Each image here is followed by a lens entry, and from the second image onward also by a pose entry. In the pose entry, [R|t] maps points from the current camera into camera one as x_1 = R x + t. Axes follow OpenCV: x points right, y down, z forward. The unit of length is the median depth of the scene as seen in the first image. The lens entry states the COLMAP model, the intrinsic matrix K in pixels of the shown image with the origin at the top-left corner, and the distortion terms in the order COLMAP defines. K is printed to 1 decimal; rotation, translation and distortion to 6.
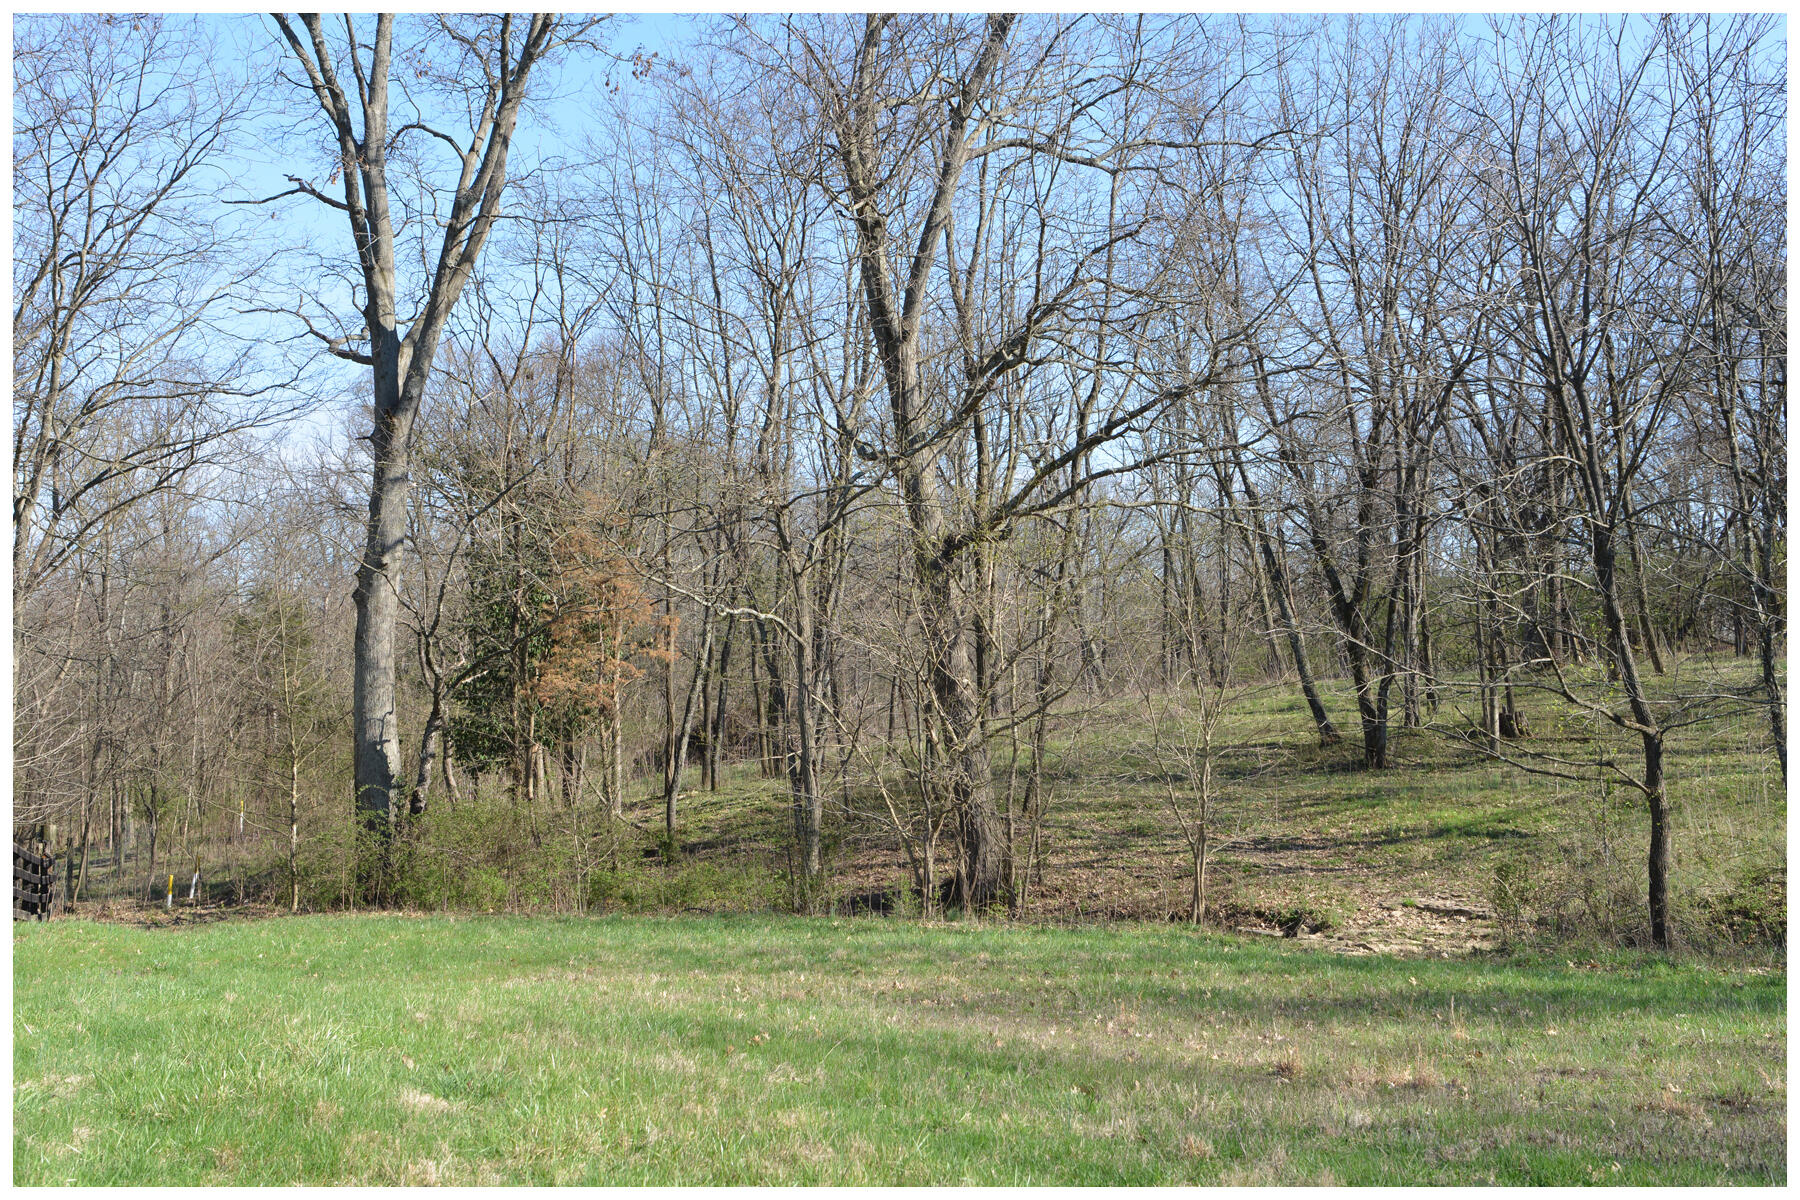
lens RADIAL K [[2444.6, 0, 887.0], [0, 2444.6, 596.5], [0, 0, 1]] dist [0.226638, 0.000000]
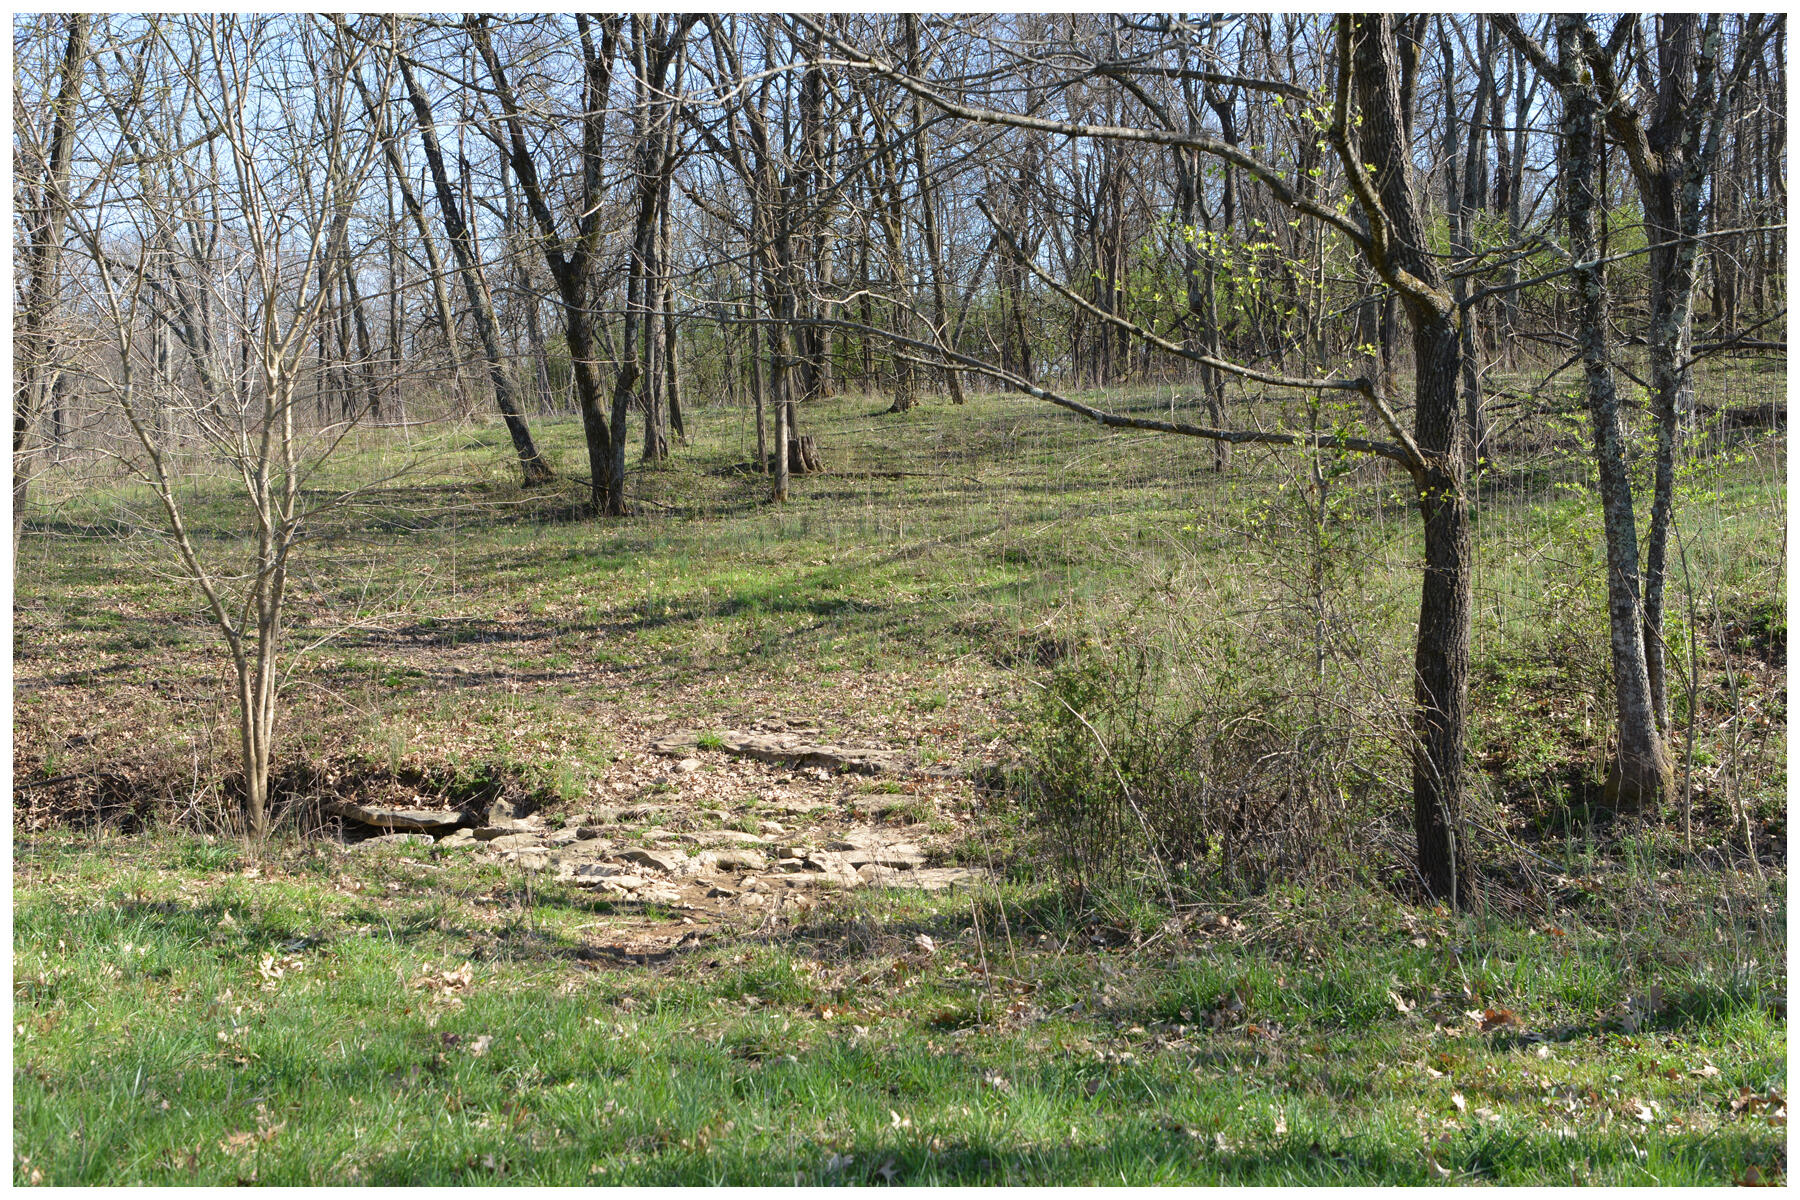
lens RADIAL K [[2444.6, 0, 891.1], [0, 2444.6, 592.2], [0, 0, 1]] dist [0.226638, 0.000000]
pose [[0.946638, -0.007567, 0.322210, 0.073499], [-0.019159, 0.996635, 0.079694, 0.045705], [-0.321728, -0.081615, 0.943308, 0.448978]]
